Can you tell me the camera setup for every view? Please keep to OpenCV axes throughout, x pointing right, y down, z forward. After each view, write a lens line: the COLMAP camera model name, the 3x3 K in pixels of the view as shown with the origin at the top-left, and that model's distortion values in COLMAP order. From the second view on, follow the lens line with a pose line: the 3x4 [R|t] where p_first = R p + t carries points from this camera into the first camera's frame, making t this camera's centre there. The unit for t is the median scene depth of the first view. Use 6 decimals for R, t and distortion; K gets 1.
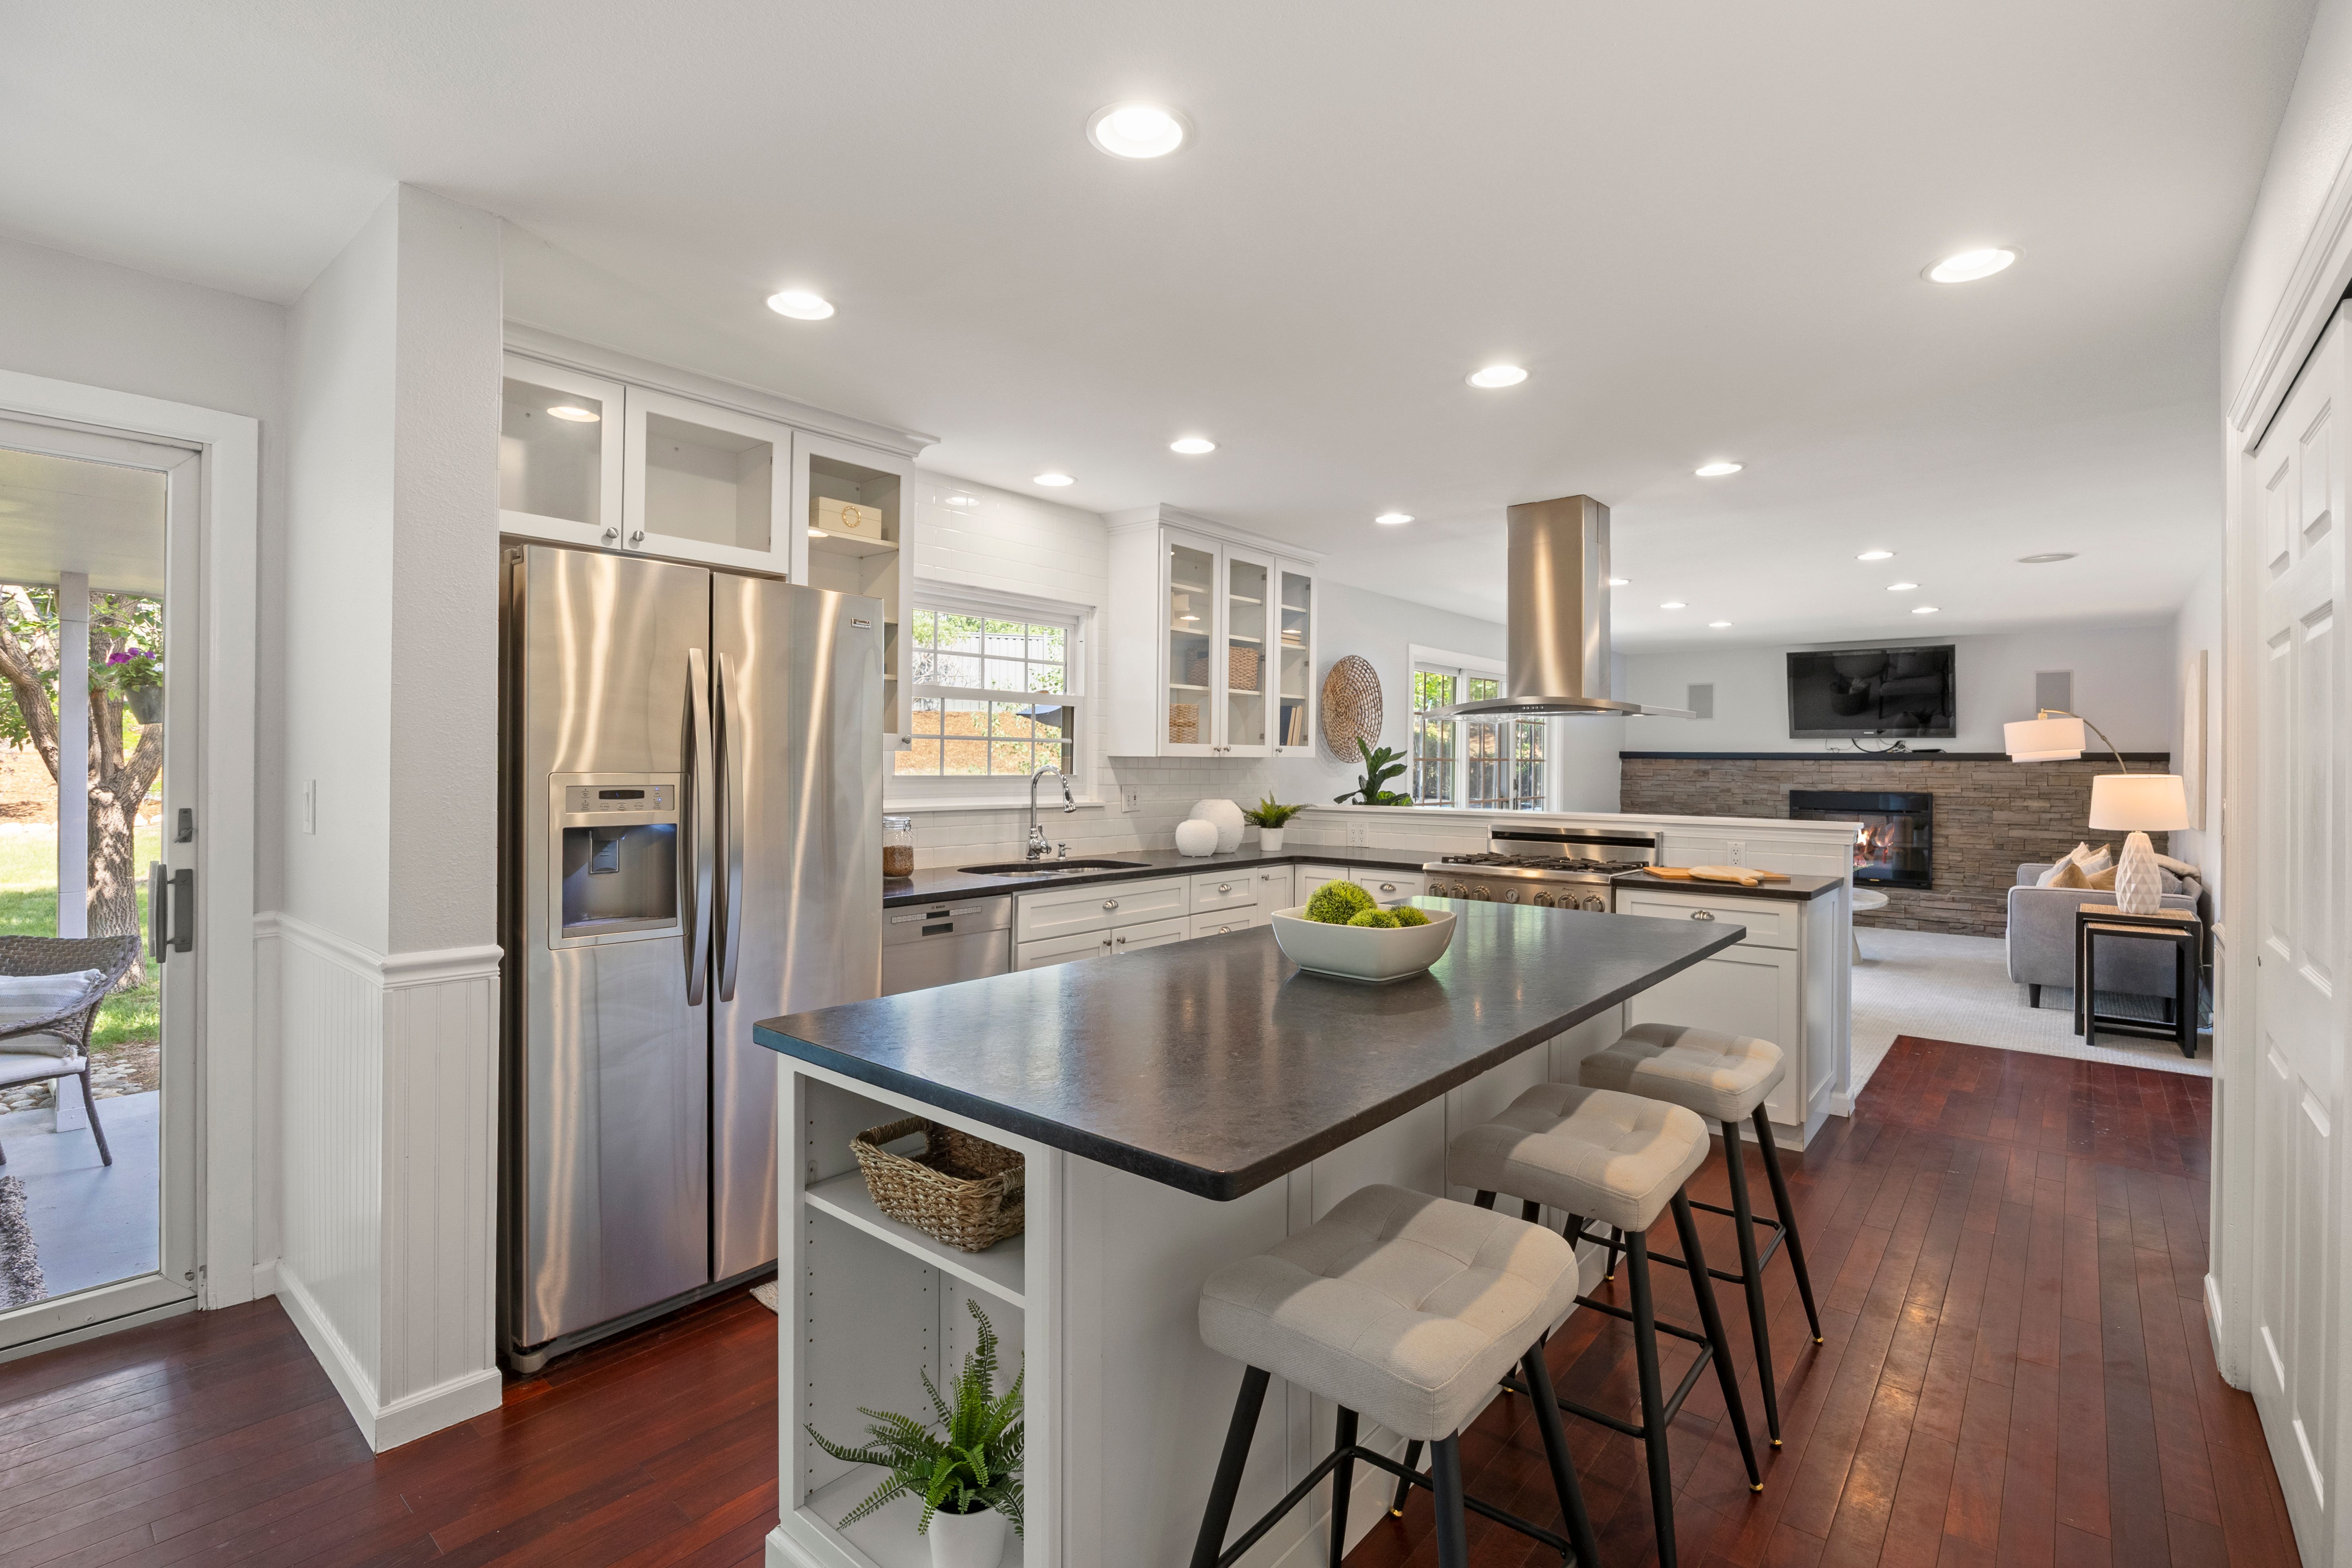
lens RADIAL K [[1070.9, 0, 1201.7], [0, 1070.9, 763.8], [0, 0, 1]] dist [-0.012232, 0.000616]
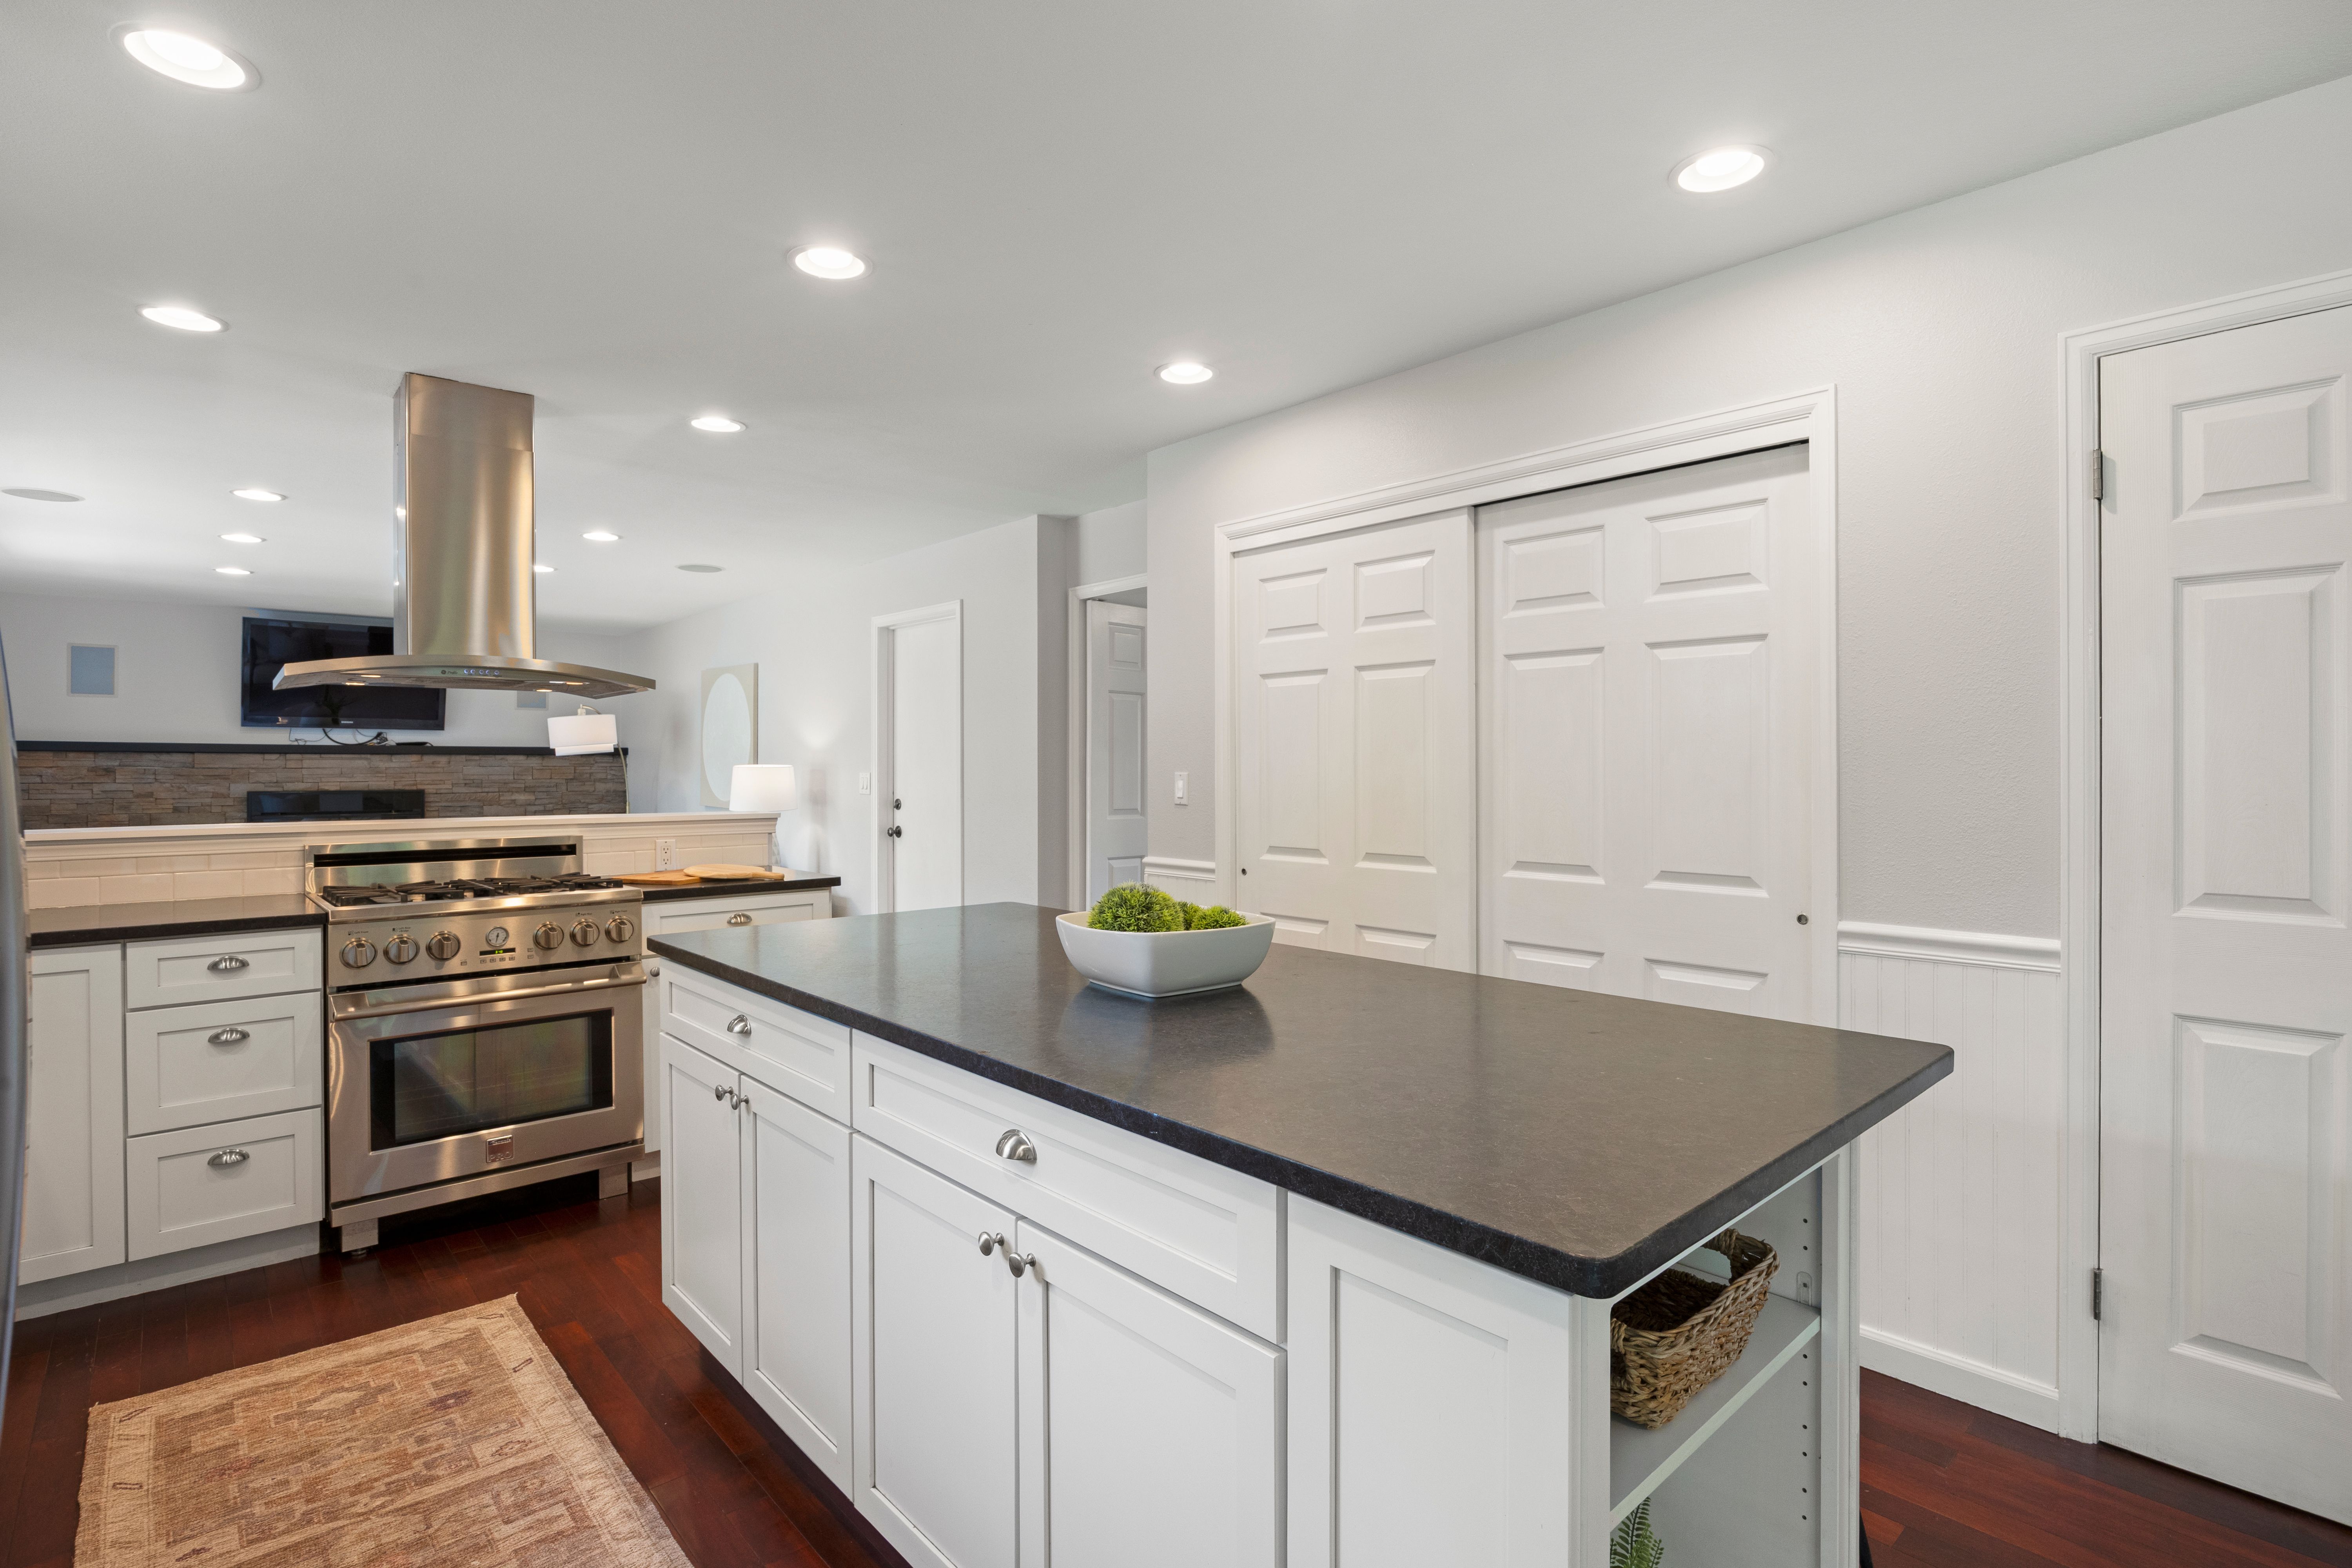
lens RADIAL K [[1124.5, 0, 1177.2], [0, 1124.5, 768.4], [0, 0, 1]] dist [-0.012822, -0.000729]
pose [[0.141112, -0.007901, 0.989962, -0.285357], [0.003571, 0.999966, 0.007472, 0.006120], [-0.989987, 0.002481, 0.141136, 0.341571]]
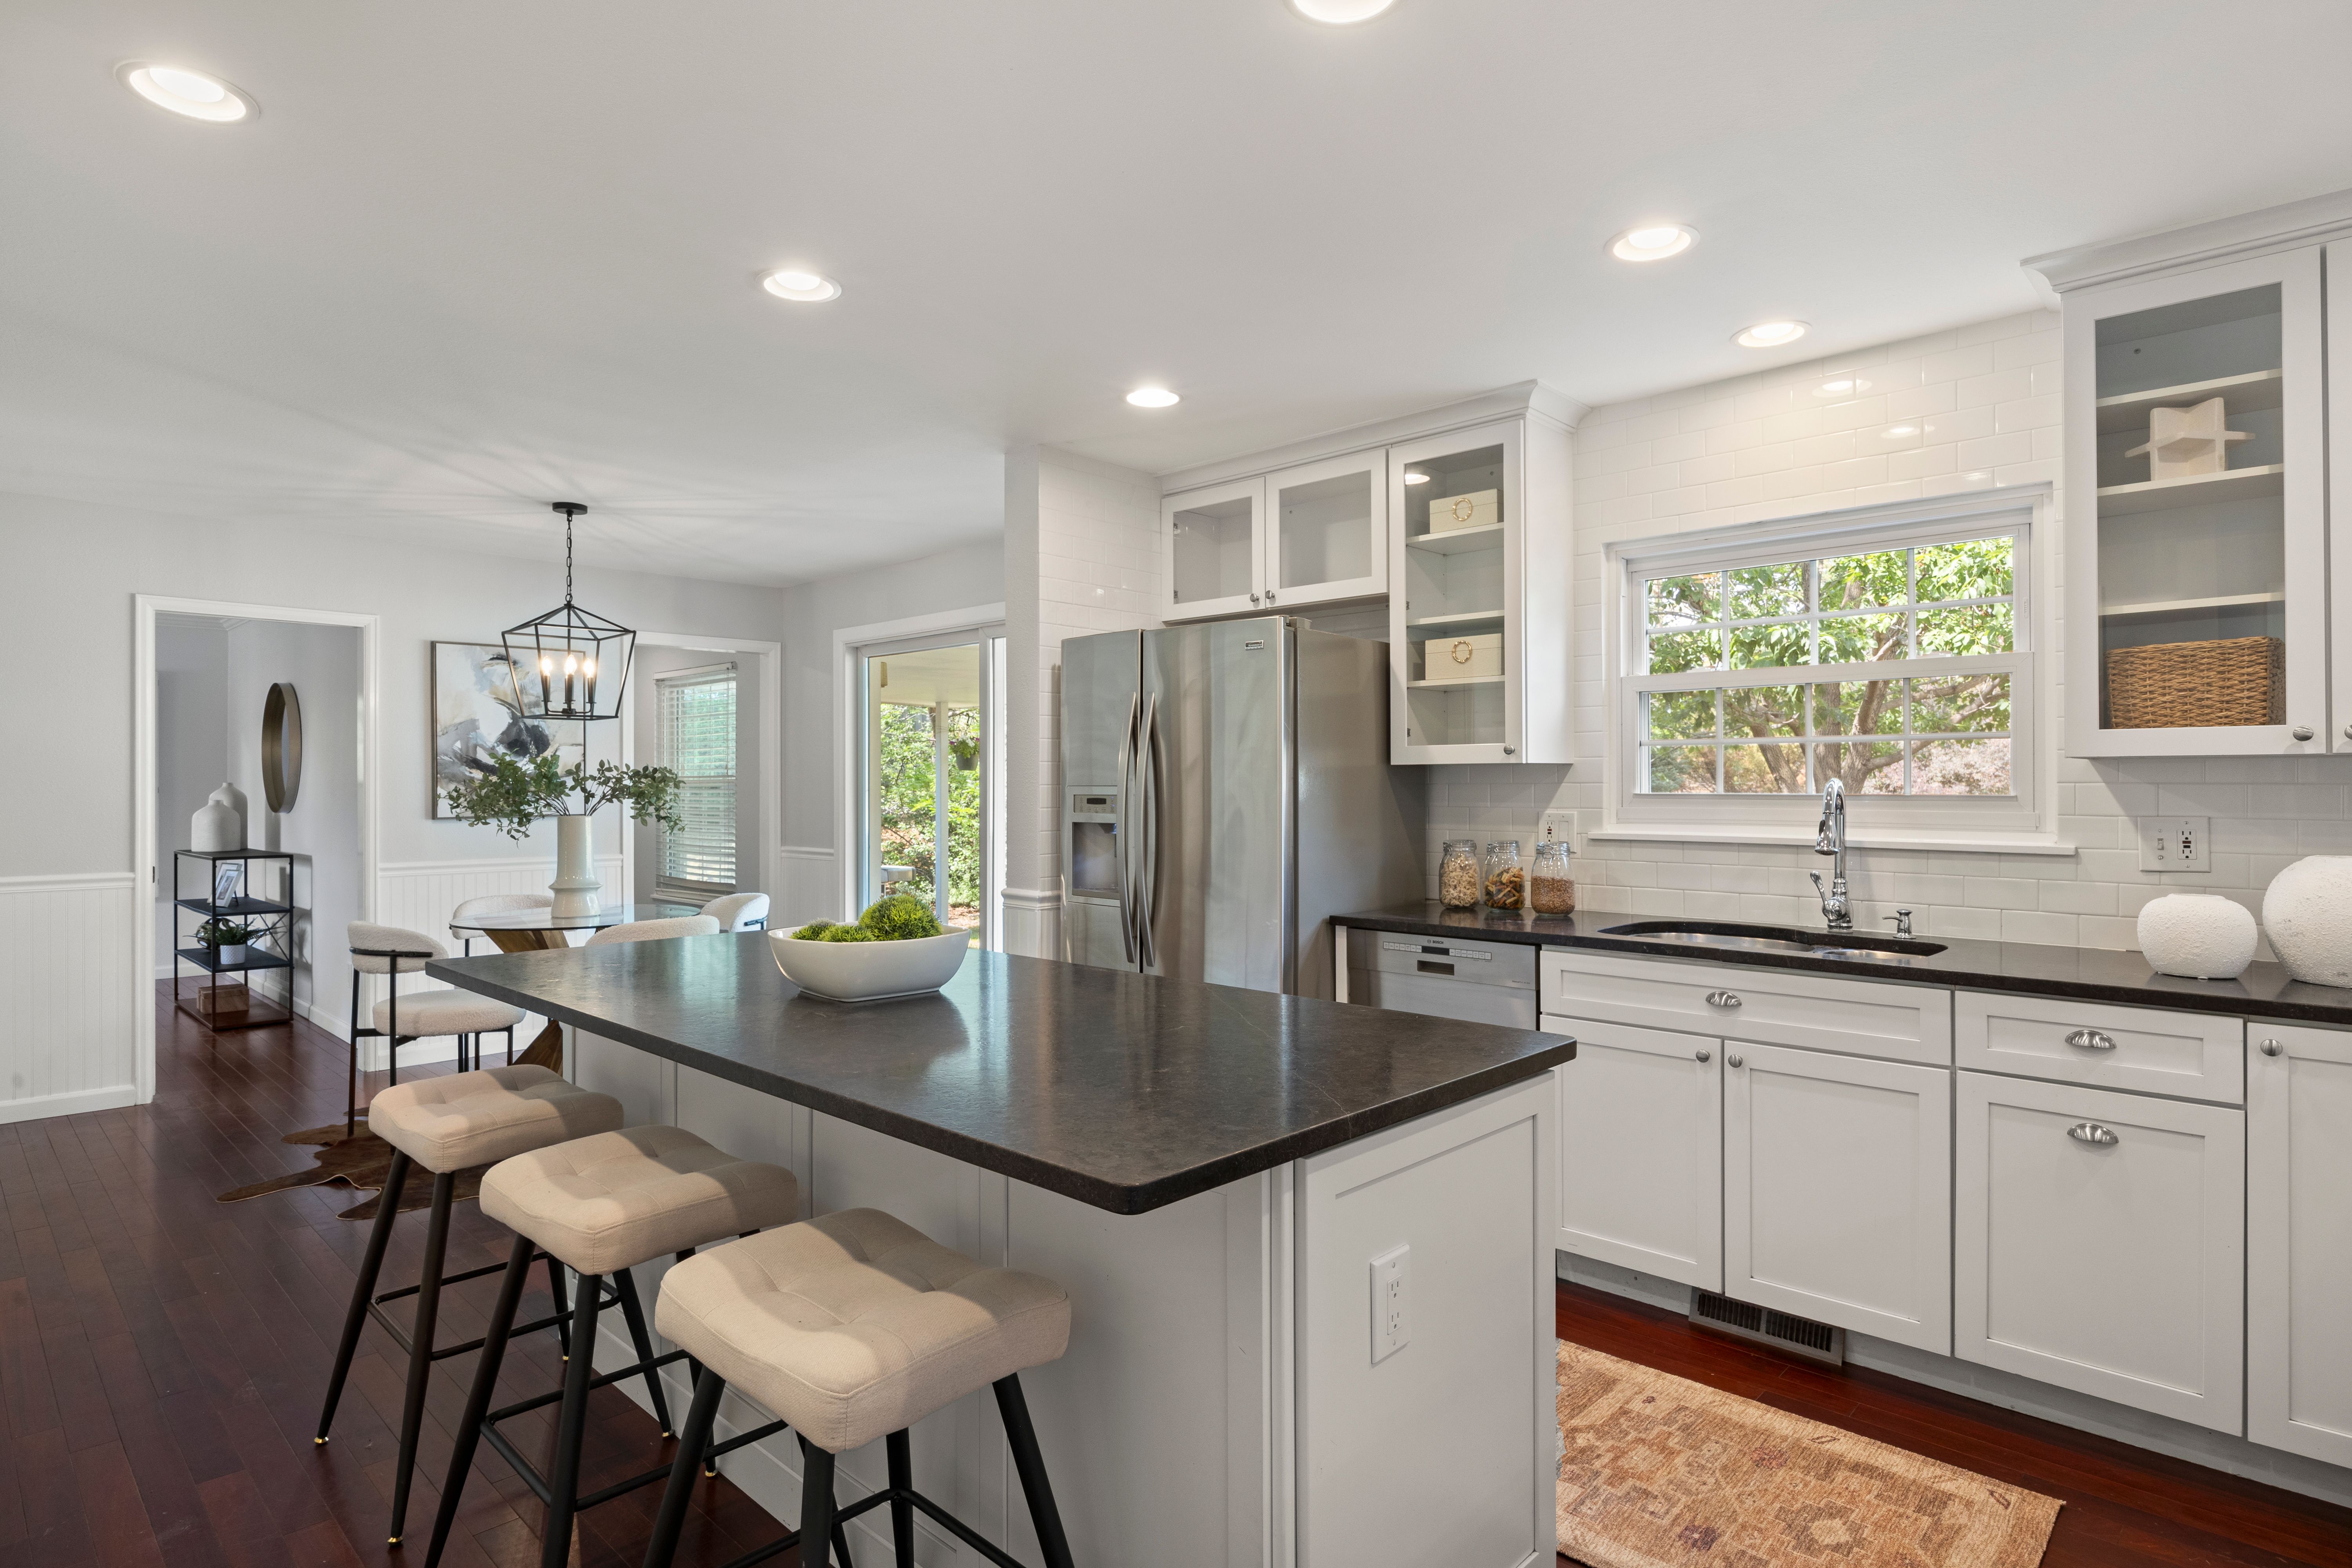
lens RADIAL K [[1196.9, 0, 1171.6], [0, 1196.9, 782.9], [0, 0, 1]] dist [-0.004414, -0.000955]
pose [[-0.056743, -0.010077, -0.998338, 0.456837], [0.000412, 0.999949, -0.010117, 0.008608], [0.998389, -0.000986, -0.056736, 0.519343]]
